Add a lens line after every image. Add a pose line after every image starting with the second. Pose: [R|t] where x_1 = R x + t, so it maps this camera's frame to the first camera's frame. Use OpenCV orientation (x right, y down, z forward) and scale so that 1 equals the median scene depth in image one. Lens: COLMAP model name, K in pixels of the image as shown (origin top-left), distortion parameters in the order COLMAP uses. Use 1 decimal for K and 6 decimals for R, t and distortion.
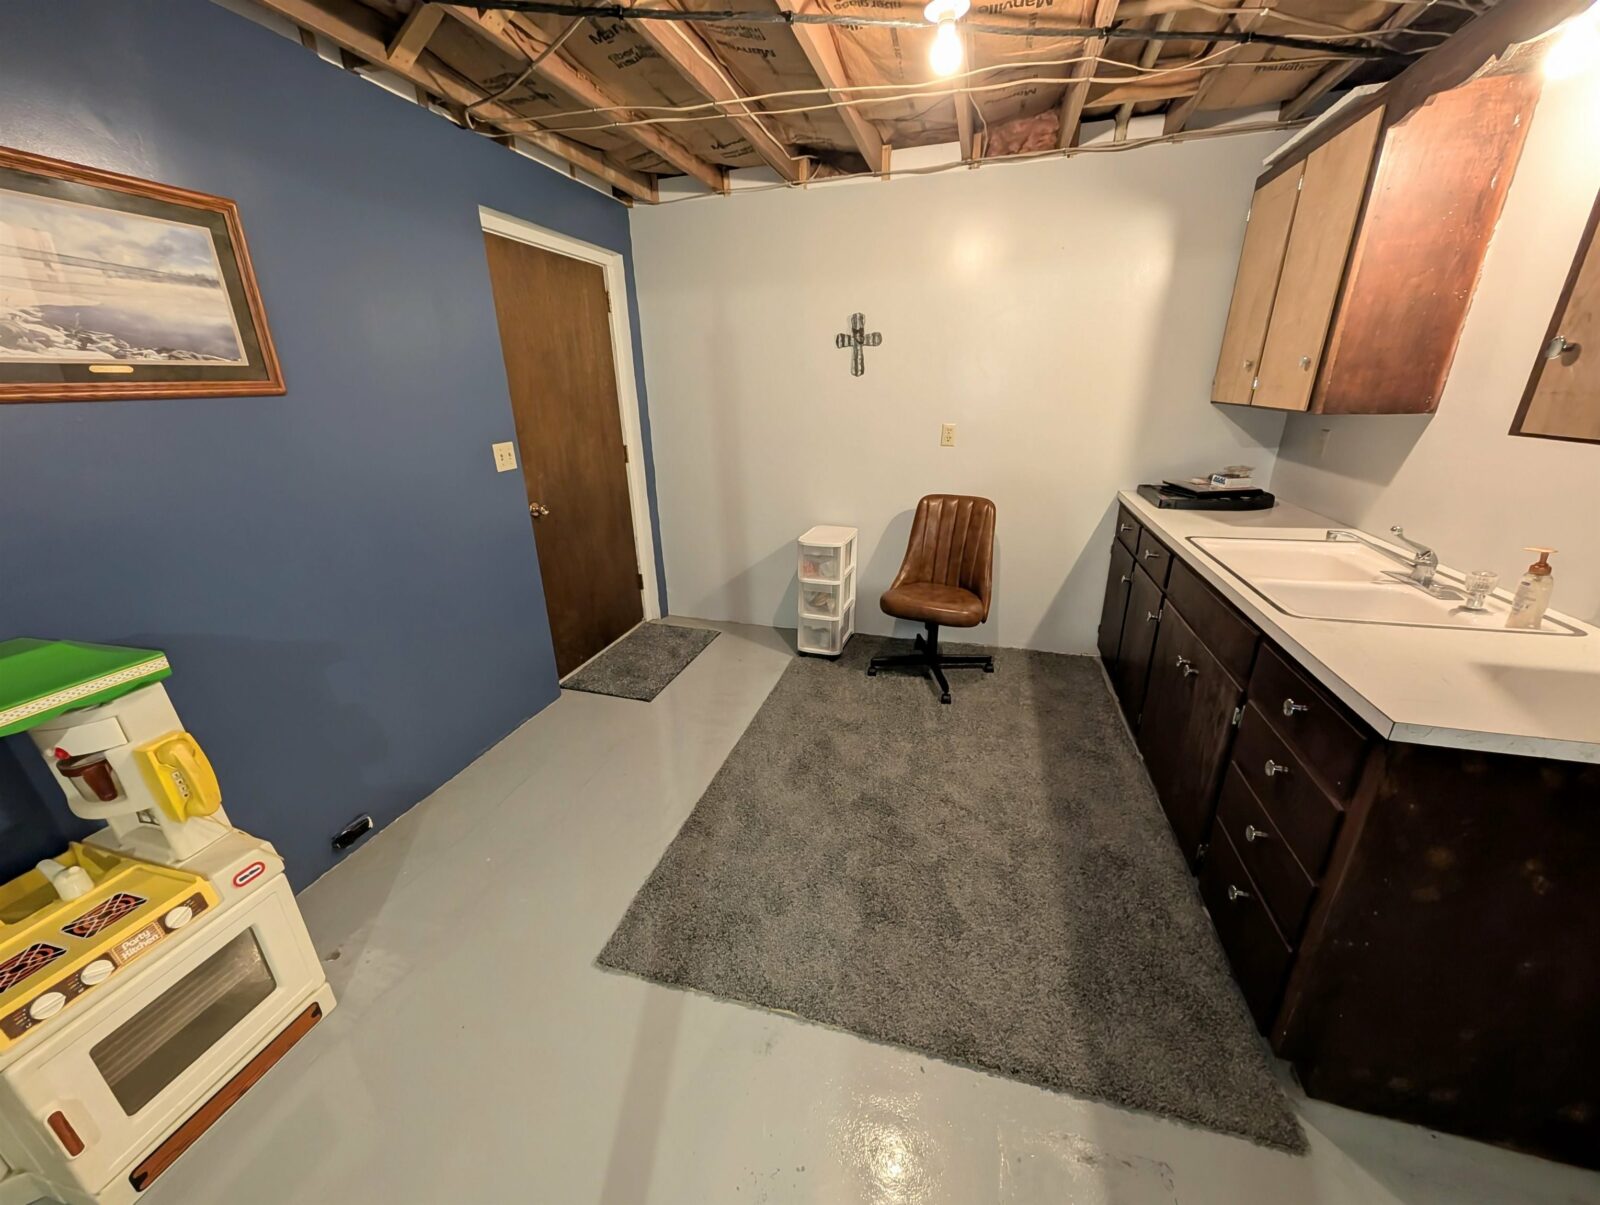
lens RADIAL K [[607.4, 0, 792.5], [0, 607.4, 603.0], [0, 0, 1]] dist [0.002090, 0.000301]
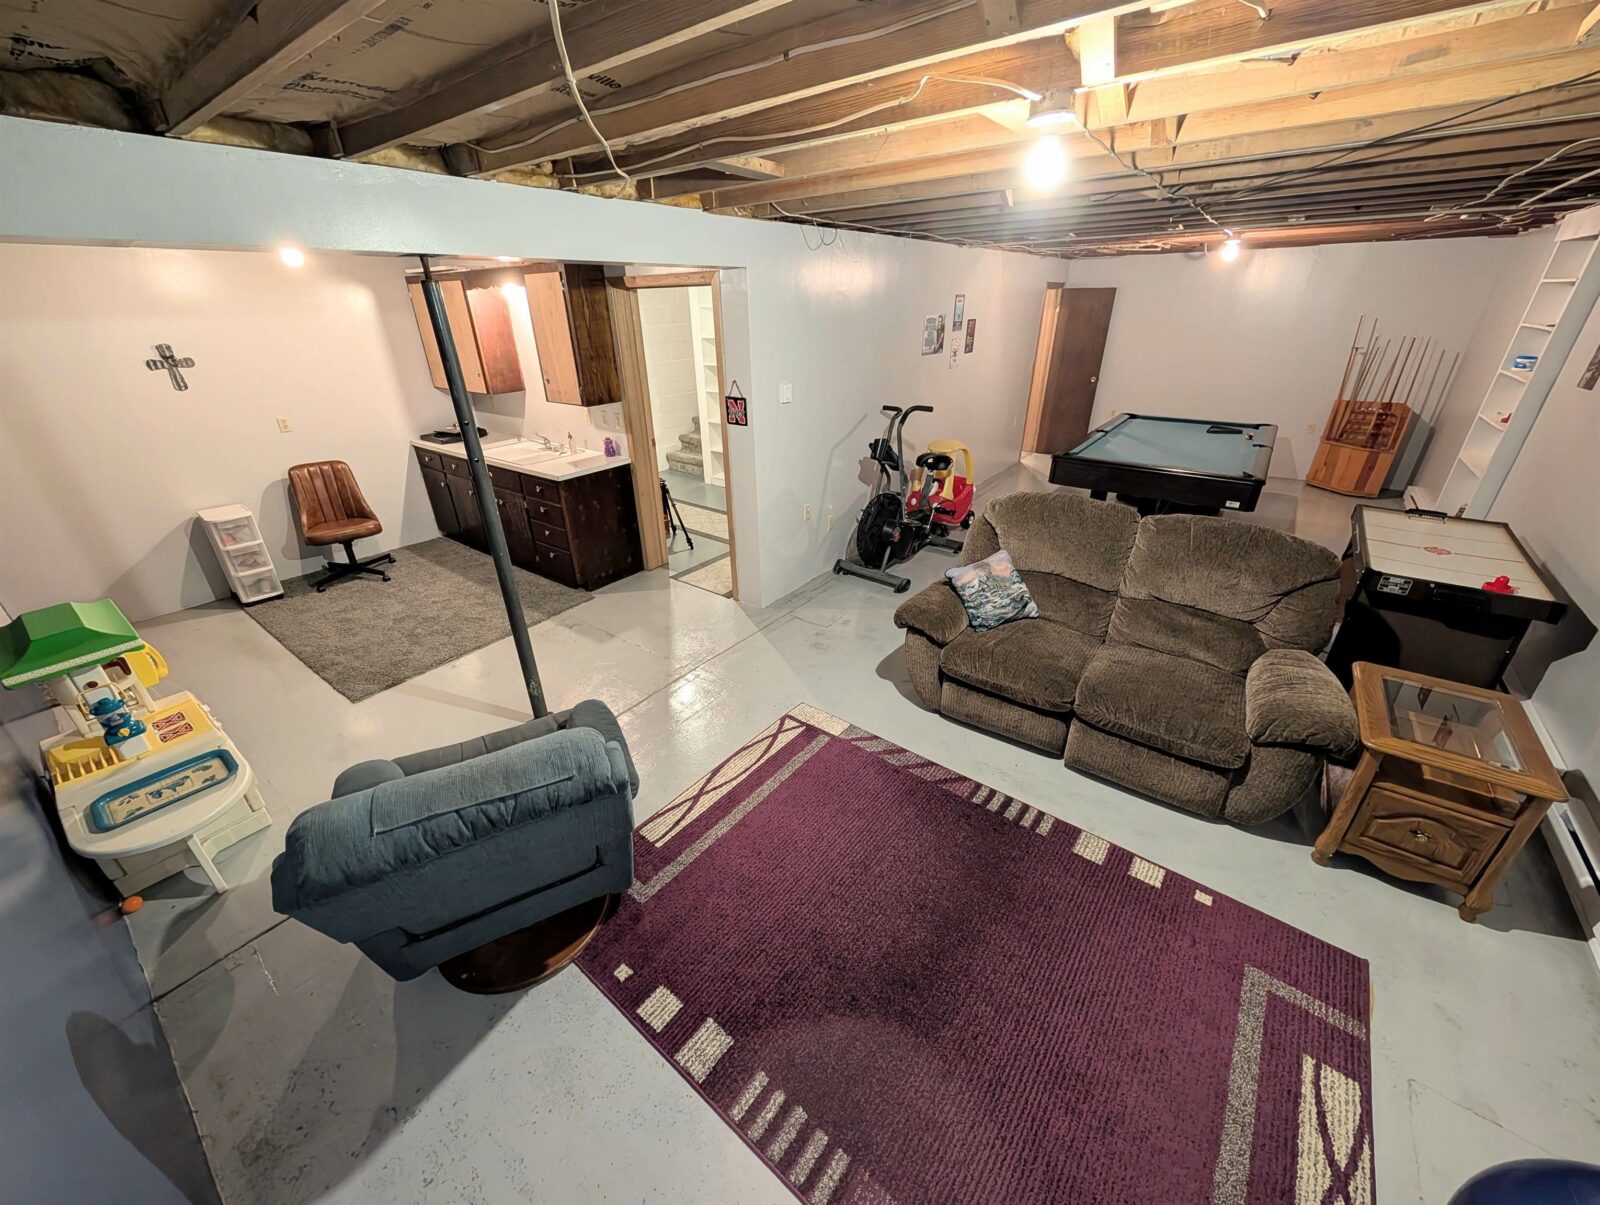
lens RADIAL K [[607.4, 0, 792.5], [0, 607.4, 603.0], [0, 0, 1]] dist [0.002090, 0.000301]
pose [[0.357566, -0.401497, 0.843177, -0.774024], [0.331148, 0.898710, 0.287510, 0.103841], [-0.873205, 0.176412, 0.454303, -0.721105]]
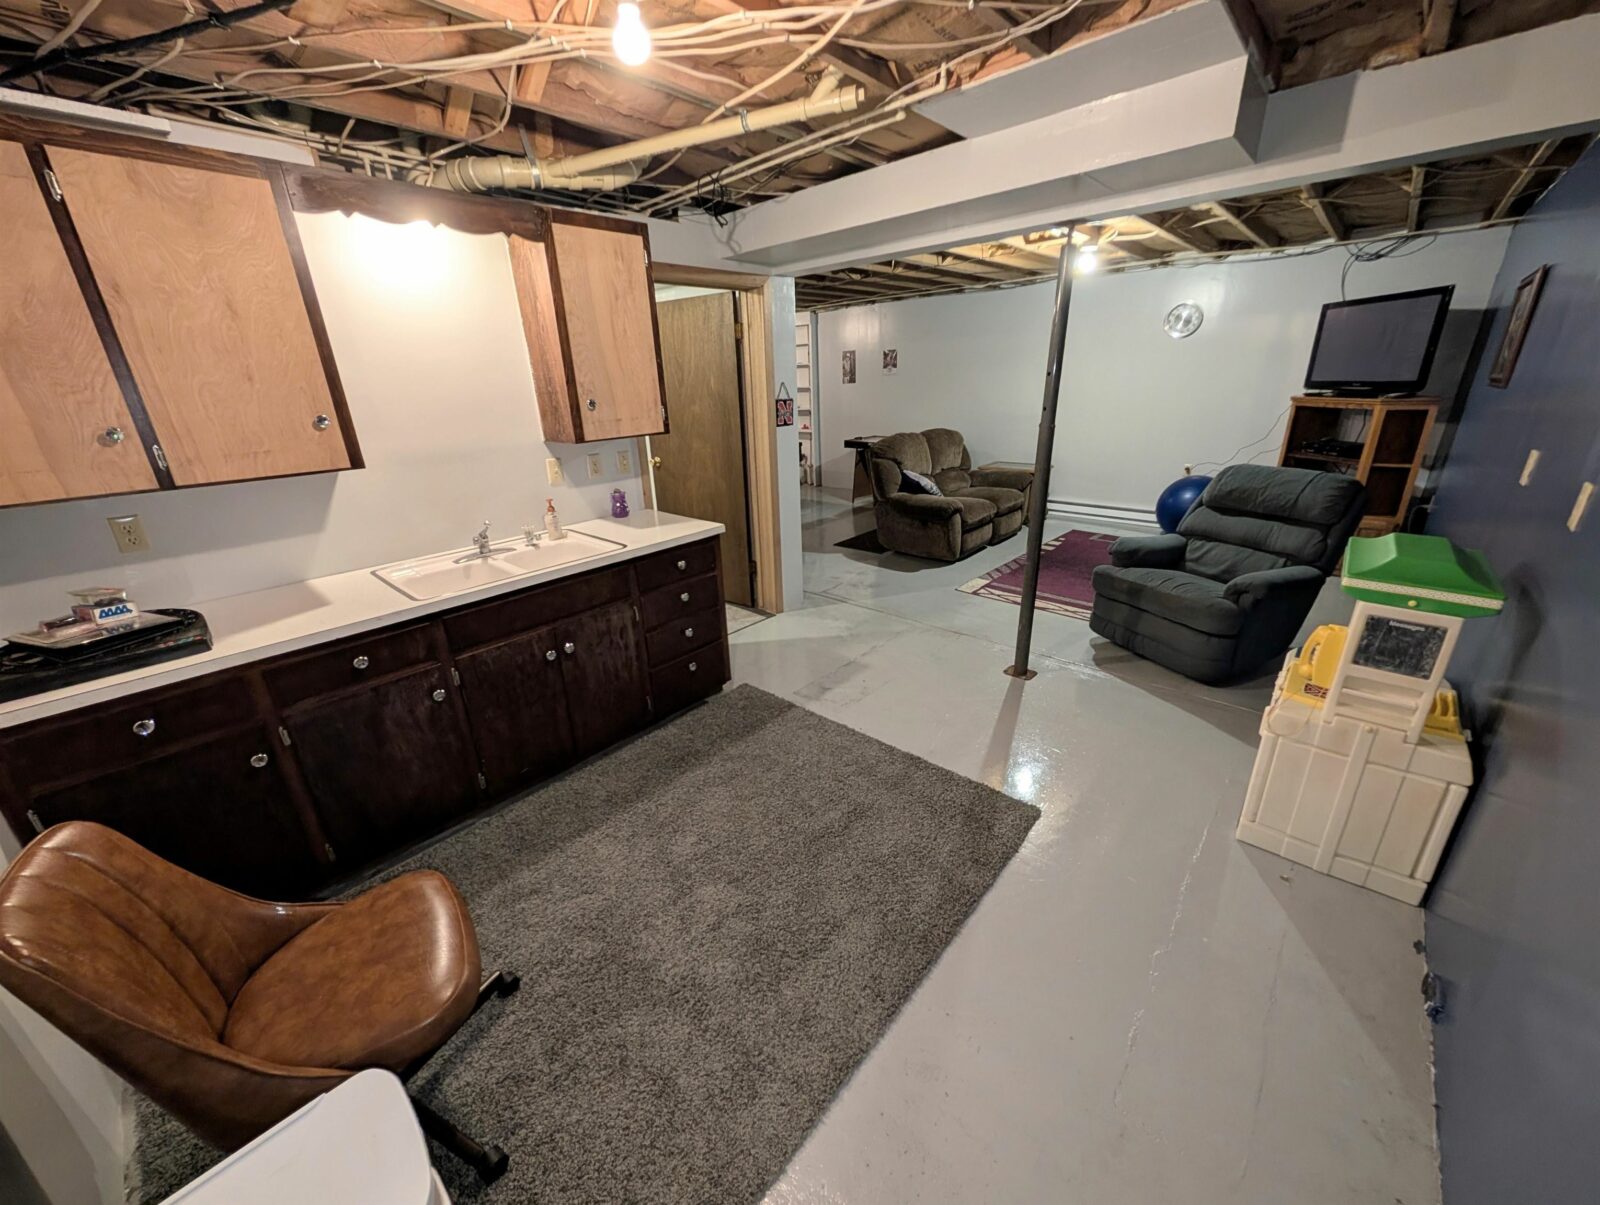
lens RADIAL K [[607.4, 0, 792.5], [0, 607.4, 603.0], [0, 0, 1]] dist [0.002090, 0.000301]
pose [[-0.899449, -0.106051, 0.423964, -0.193973], [0.196348, 0.768625, 0.608822, -0.413785], [-0.390435, 0.630848, -0.670516, 1.034843]]
